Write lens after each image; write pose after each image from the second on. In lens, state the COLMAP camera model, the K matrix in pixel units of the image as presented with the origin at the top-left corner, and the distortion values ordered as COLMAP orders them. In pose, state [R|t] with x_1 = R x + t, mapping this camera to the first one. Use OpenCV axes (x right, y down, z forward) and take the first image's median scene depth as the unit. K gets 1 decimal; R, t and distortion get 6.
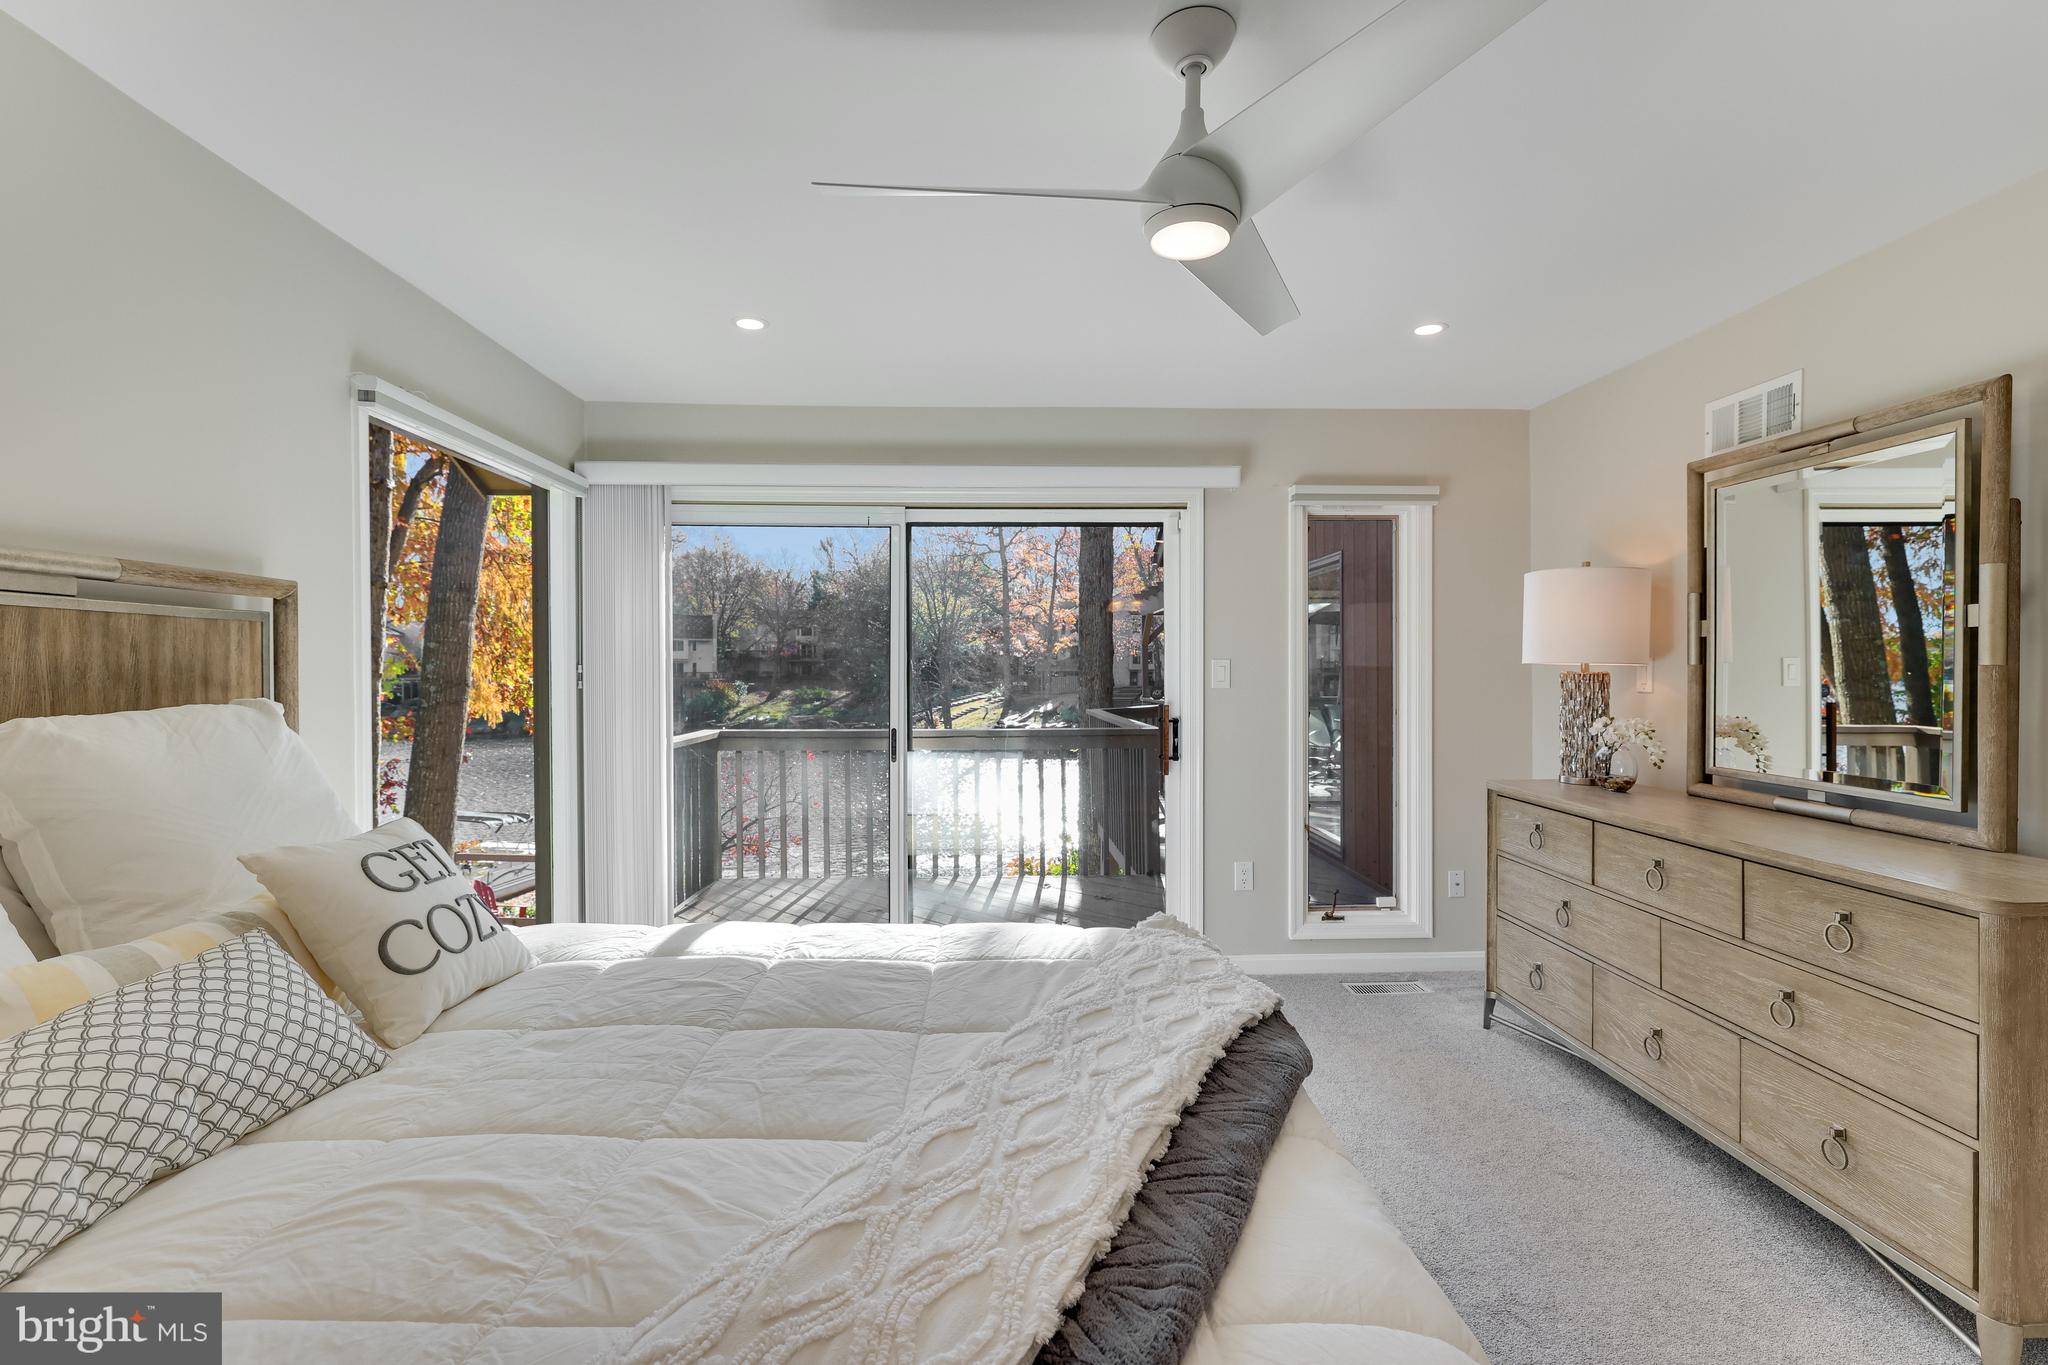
lens RADIAL K [[915.8, 0, 1017.3], [0, 915.8, 669.4], [0, 0, 1]] dist [0.003030, -0.000104]
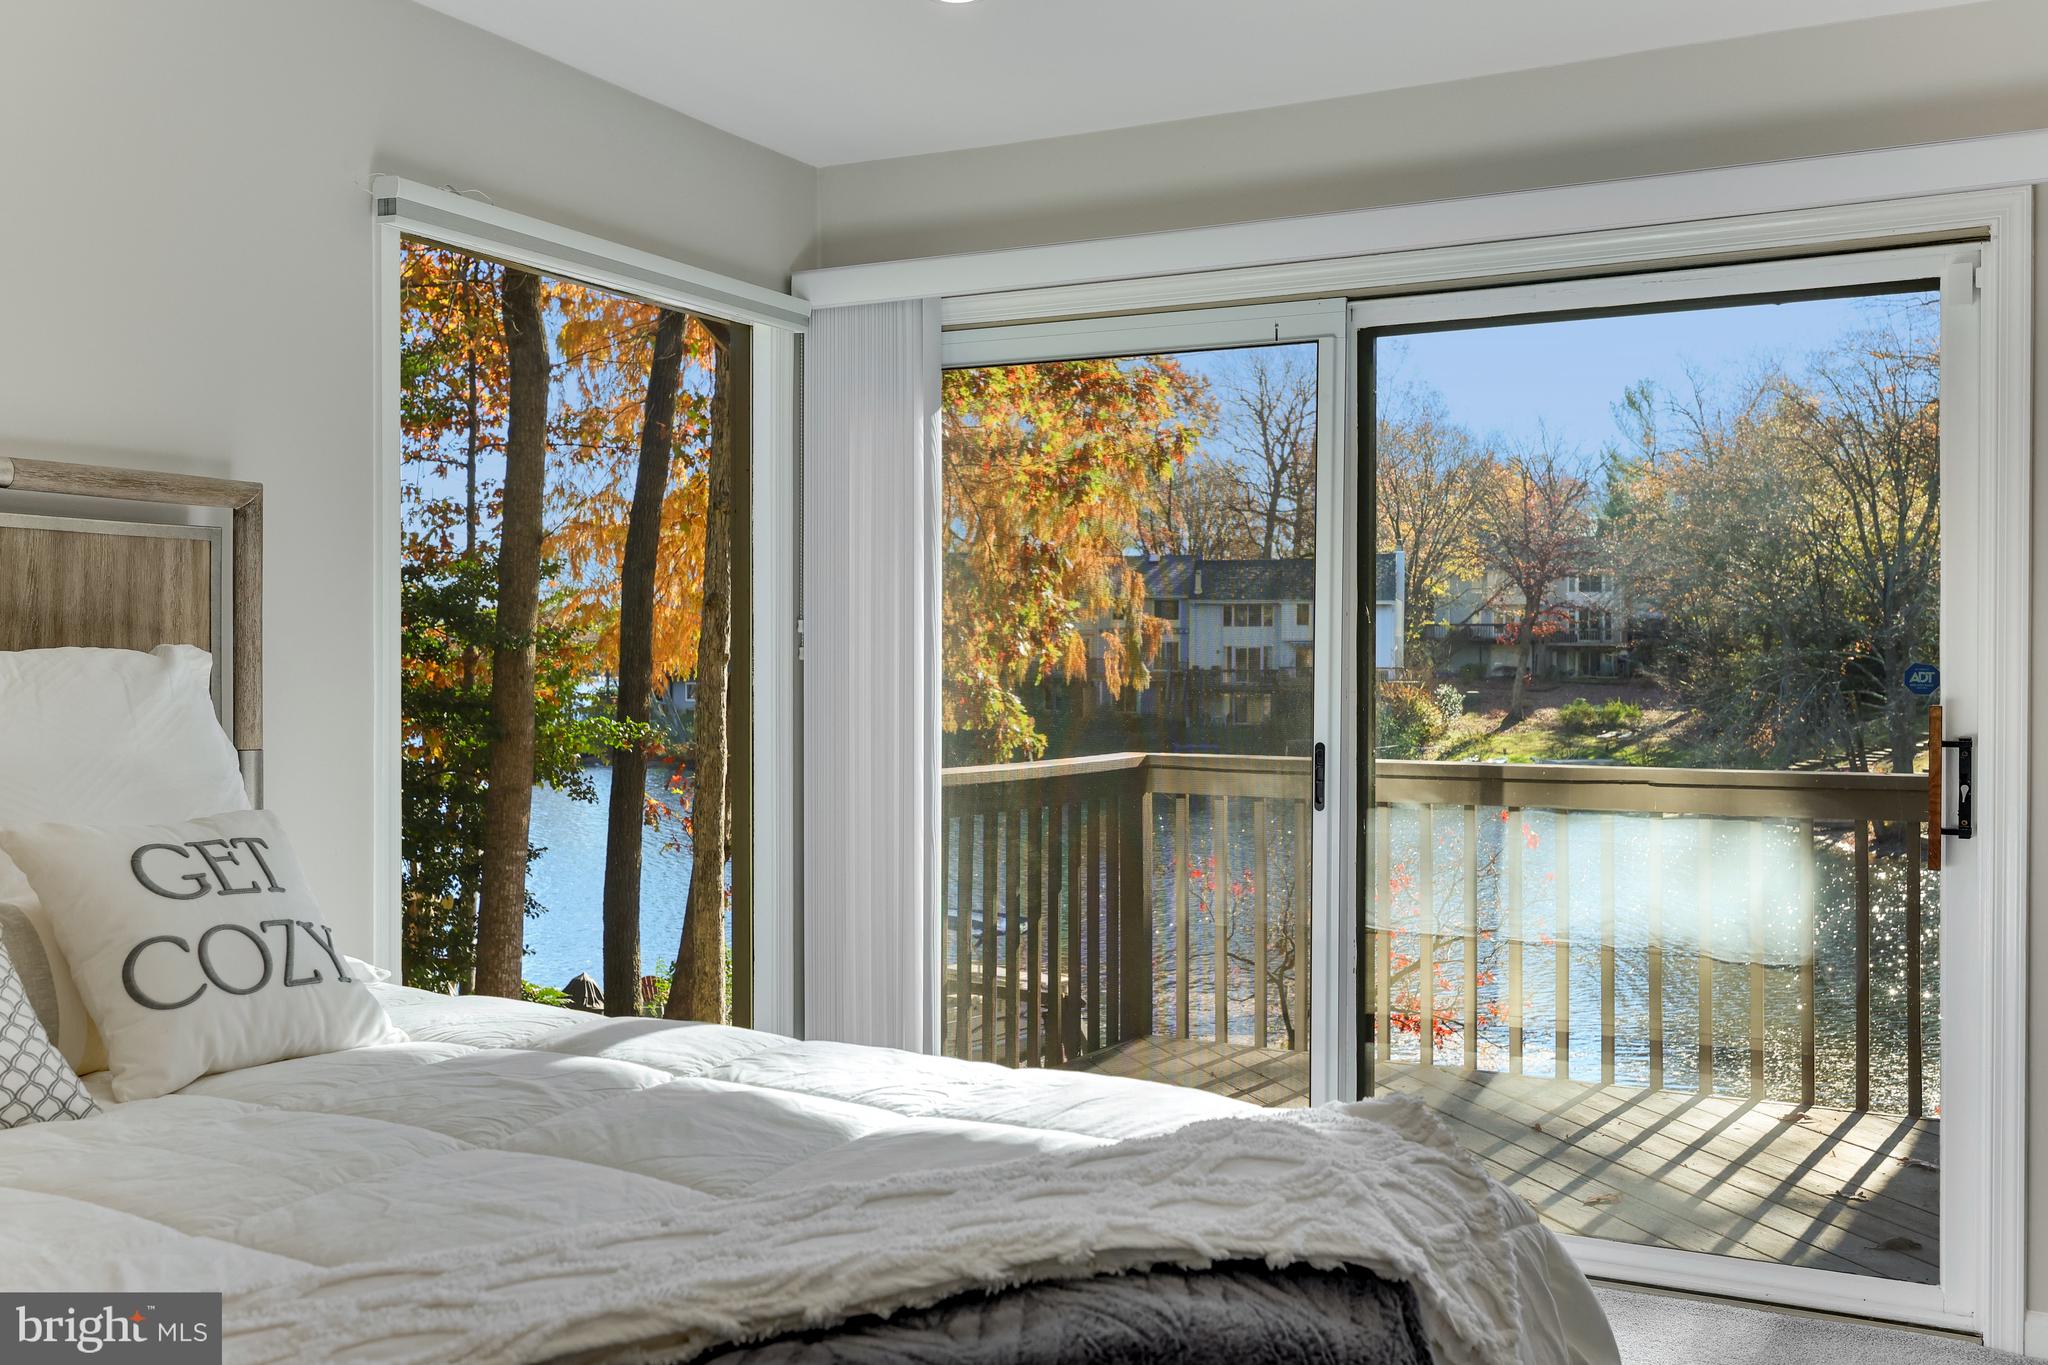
lens RADIAL K [[1904.9, 0, 1002.7], [0, 1904.9, 667.4], [0, 0, 1]] dist [0.021466, 0.000000]
pose [[0.861115, 0.005402, -0.508382, 0.510768], [-0.004590, 0.999985, 0.002852, 0.043192], [0.508390, -0.000123, 0.861127, 0.032850]]
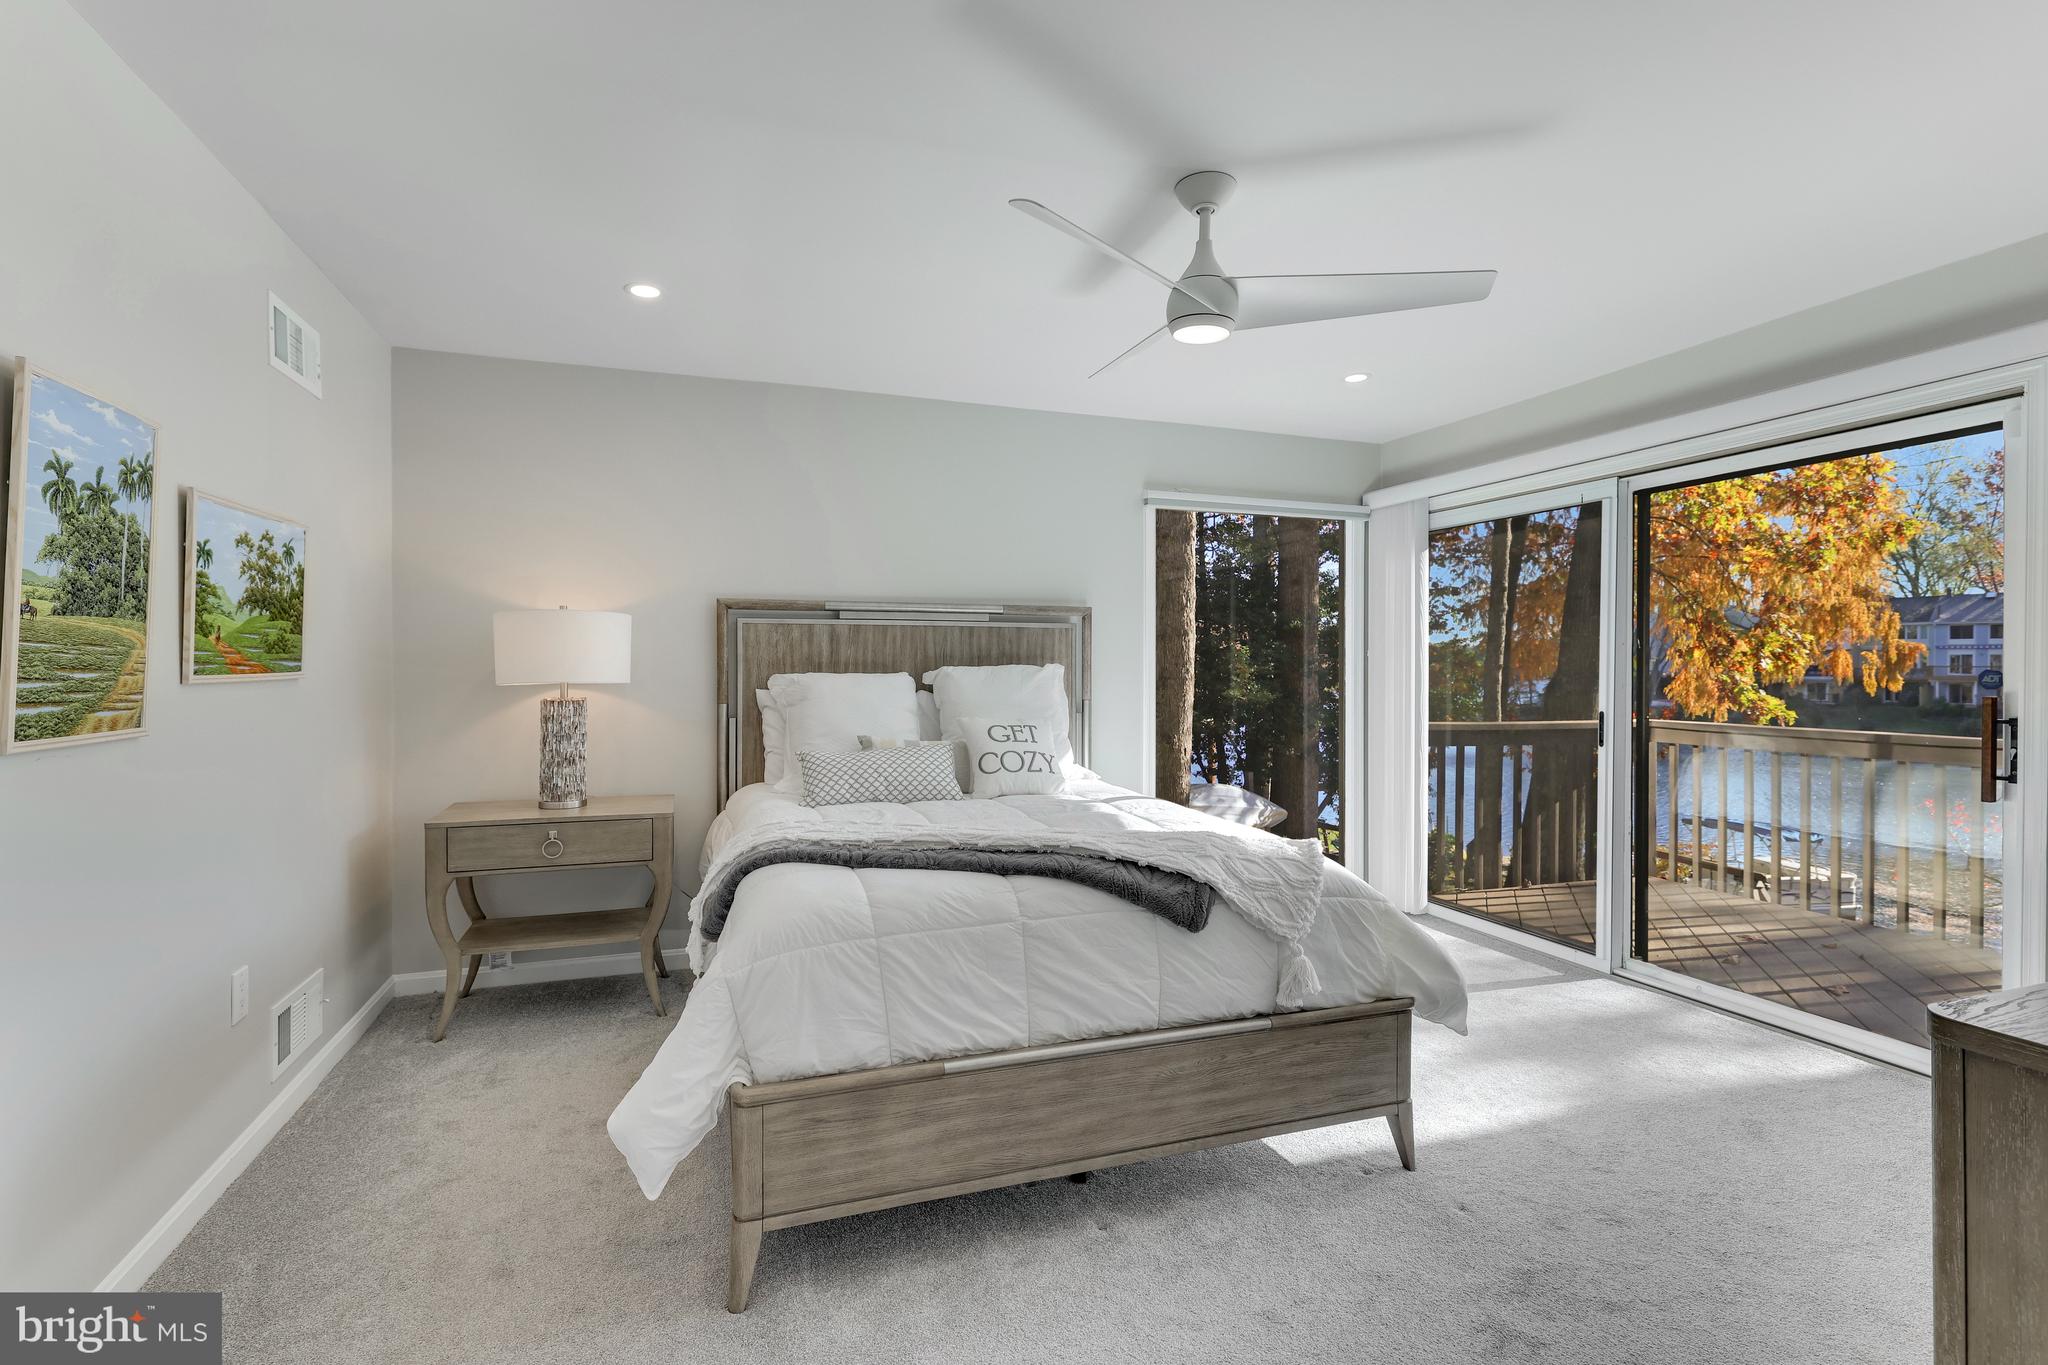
lens RADIAL K [[915.8, 0, 1012.5], [0, 915.8, 692.4], [0, 0, 1]] dist [0.003030, -0.000104]
pose [[0.302838, 0.025943, -0.952689, 1.237676], [-0.004126, 0.999656, 0.025910, 0.044619], [0.953033, -0.003915, 0.302841, 0.260105]]
